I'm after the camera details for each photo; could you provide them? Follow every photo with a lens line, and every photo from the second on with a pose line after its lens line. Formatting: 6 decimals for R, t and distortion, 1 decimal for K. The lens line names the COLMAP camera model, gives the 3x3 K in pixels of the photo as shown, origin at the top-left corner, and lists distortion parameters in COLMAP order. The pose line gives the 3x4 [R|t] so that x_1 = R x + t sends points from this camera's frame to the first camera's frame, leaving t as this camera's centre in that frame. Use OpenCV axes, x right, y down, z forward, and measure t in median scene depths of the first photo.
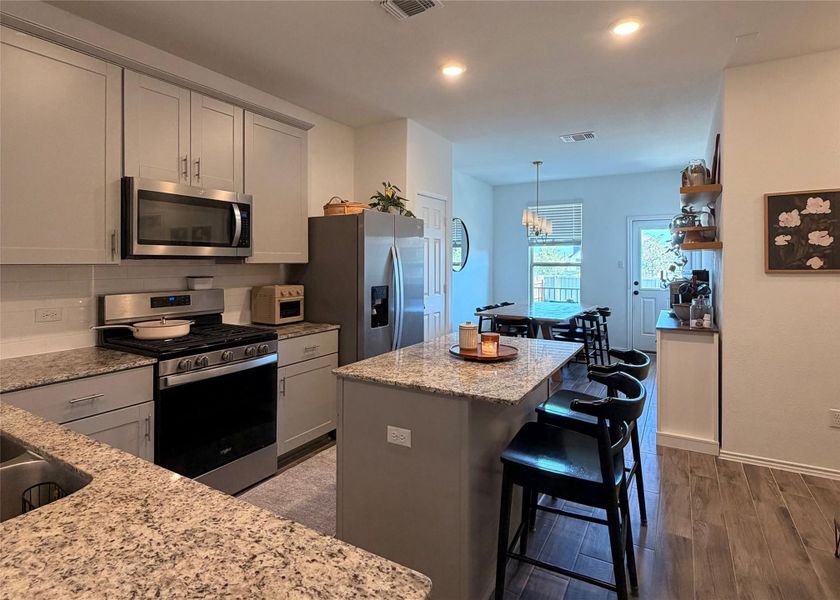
lens RADIAL K [[451.1, 0, 424.1], [0, 451.1, 263.6], [0, 0, 1]] dist [0.000191, 0.000124]
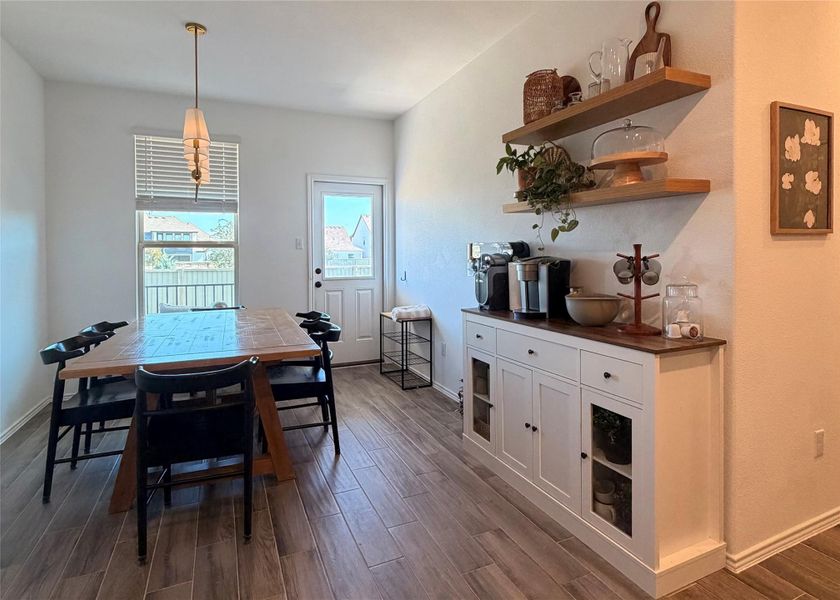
lens RADIAL K [[451.1, 0, 424.1], [0, 451.1, 263.6], [0, 0, 1]] dist [0.000191, 0.000124]
pose [[0.583161, -0.022308, 0.812050, -0.003647], [0.009474, 0.999742, 0.020661, 0.026401], [-0.812301, -0.004355, 0.583222, 0.628294]]
